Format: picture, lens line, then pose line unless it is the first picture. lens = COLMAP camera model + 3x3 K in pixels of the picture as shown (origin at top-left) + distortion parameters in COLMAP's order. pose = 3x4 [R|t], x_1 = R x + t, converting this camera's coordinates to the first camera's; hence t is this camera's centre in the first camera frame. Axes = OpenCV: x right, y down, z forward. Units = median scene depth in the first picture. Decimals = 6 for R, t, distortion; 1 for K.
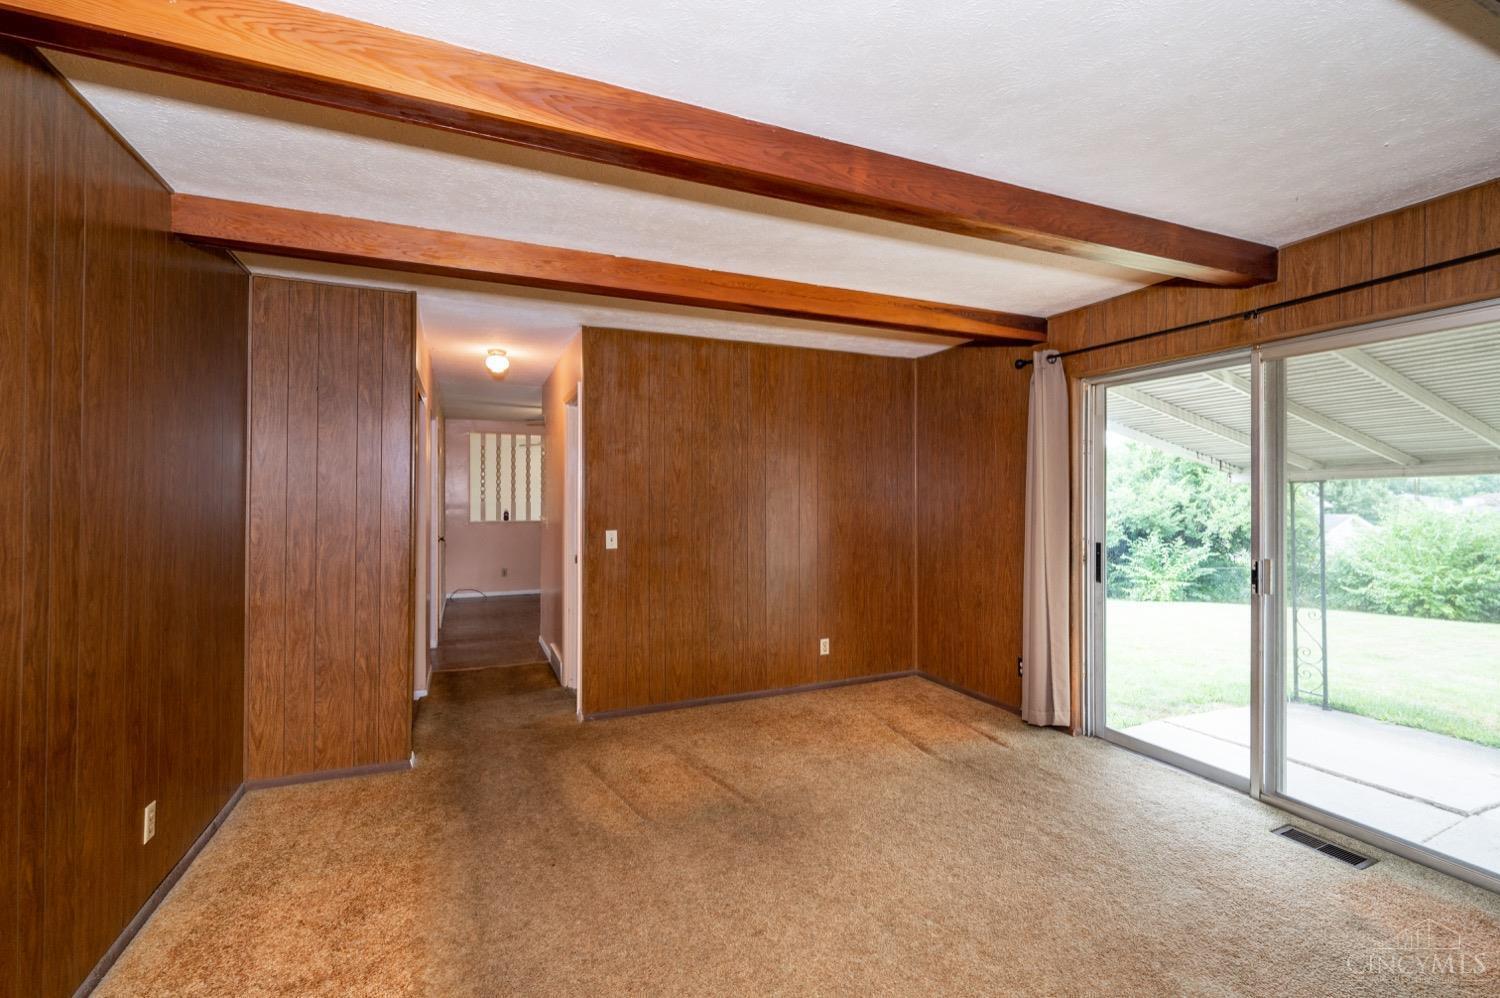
lens RADIAL K [[654.8, 0, 750.6], [0, 654.8, 496.4], [0, 0, 1]] dist [-0.002807, 0.000890]
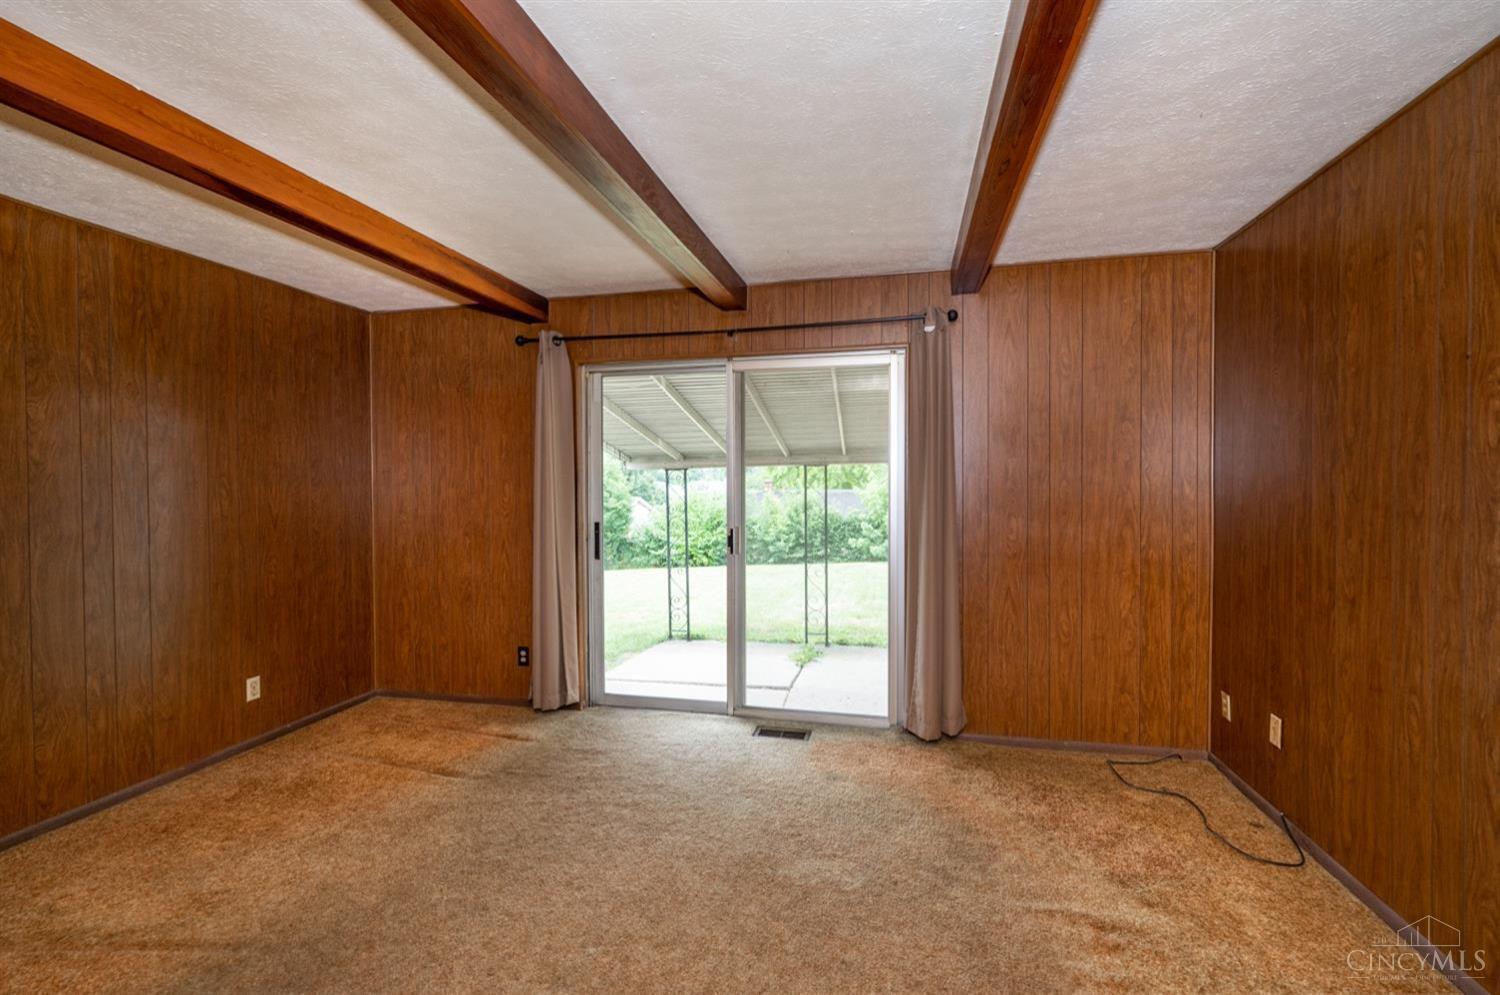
lens RADIAL K [[654.8, 0, 751.4], [0, 654.8, 493.9], [0, 0, 1]] dist [-0.002807, 0.000890]
pose [[0.588370, -0.015600, 0.808442, -0.181639], [0.004105, 0.999859, 0.016307, 0.008331], [-0.808582, -0.006276, 0.588351, 0.176061]]
